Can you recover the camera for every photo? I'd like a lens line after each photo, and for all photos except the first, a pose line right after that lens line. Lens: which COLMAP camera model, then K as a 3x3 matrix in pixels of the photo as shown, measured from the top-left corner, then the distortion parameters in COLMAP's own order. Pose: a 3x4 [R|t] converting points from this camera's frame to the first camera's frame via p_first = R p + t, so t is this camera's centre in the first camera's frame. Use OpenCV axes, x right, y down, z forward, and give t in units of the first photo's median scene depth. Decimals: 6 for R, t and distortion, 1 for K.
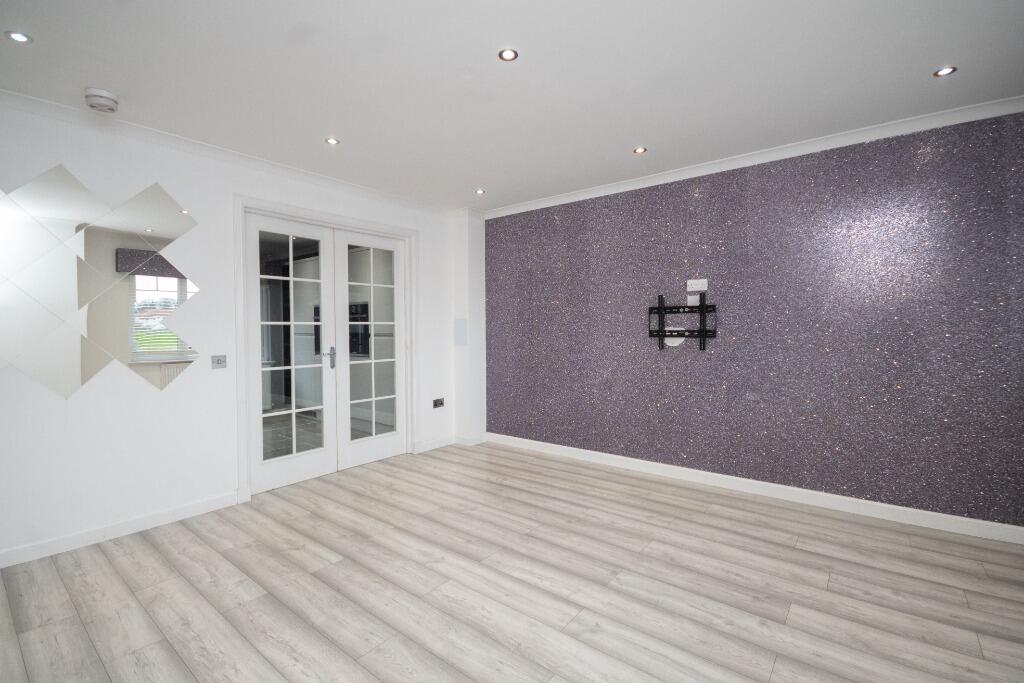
lens RADIAL K [[452.1, 0, 513.9], [0, 452.1, 339.6], [0, 0, 1]] dist [-0.003217, -0.000662]
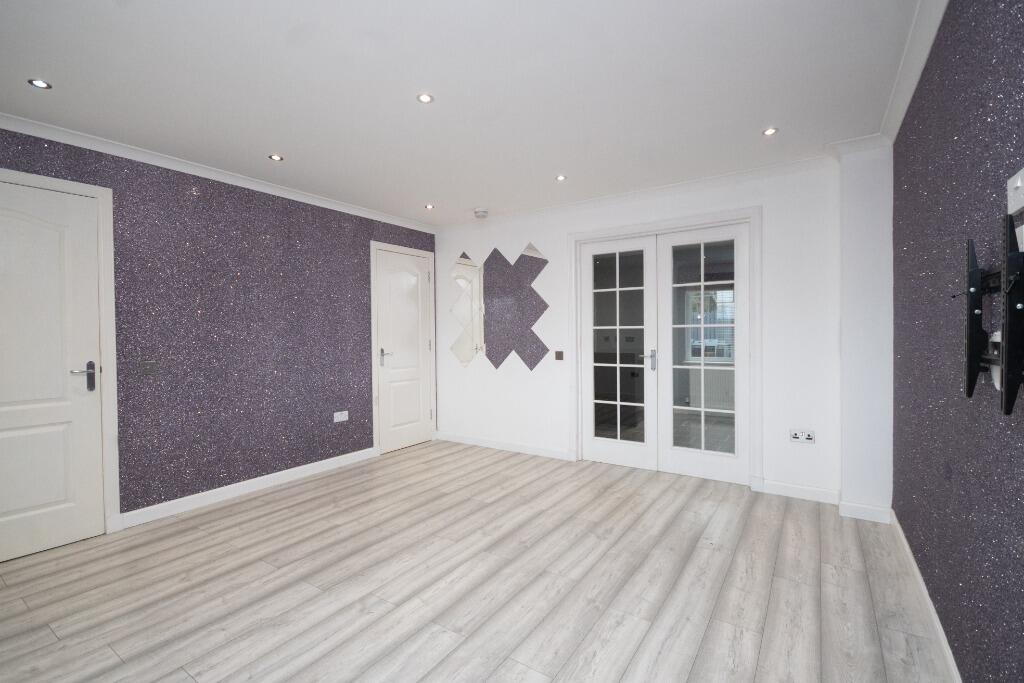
lens RADIAL K [[452.1, 0, 513.9], [0, 452.1, 339.6], [0, 0, 1]] dist [-0.003217, -0.000662]
pose [[0.081984, 0.019137, -0.996450, 0.726500], [-0.017484, 0.999689, 0.017761, -0.023393], [0.996480, 0.015965, 0.082293, 0.711784]]
